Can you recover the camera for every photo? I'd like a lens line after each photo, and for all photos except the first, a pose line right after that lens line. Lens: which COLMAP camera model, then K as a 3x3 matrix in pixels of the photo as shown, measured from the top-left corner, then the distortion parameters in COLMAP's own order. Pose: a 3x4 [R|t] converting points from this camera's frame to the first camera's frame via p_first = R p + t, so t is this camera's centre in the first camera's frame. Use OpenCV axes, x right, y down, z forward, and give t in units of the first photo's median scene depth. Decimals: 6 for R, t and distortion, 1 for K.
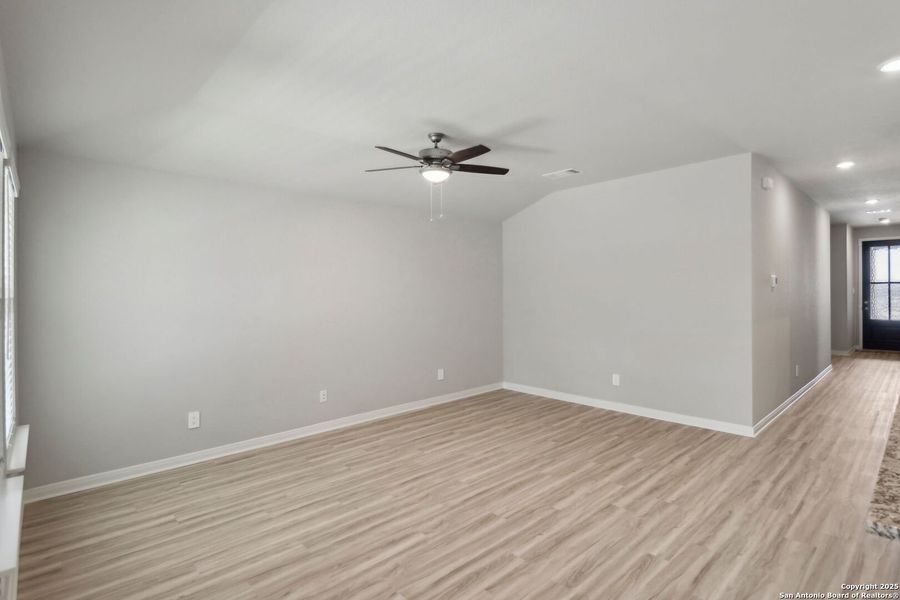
lens RADIAL K [[444.7, 0, 449.8], [0, 444.7, 285.6], [0, 0, 1]] dist [0.000303, -0.010812]
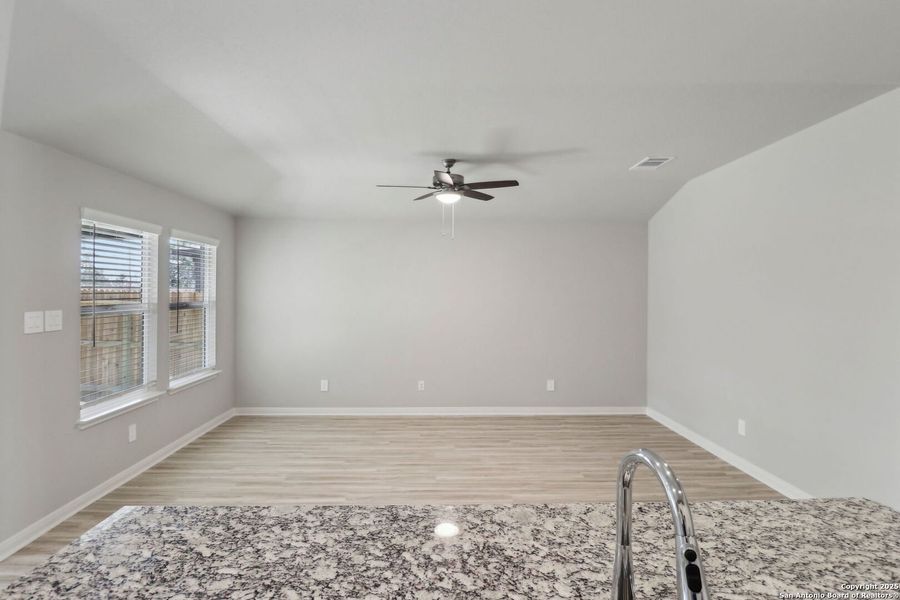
lens RADIAL K [[446.9, 0, 452.1], [0, 446.9, 285.6], [0, 0, 1]] dist [0.000081, -0.011159]
pose [[0.751592, 0.009801, -0.659556, 0.704817], [-0.006417, 0.999951, 0.007546, -0.039090], [0.659598, -0.001439, 0.751618, 0.177338]]
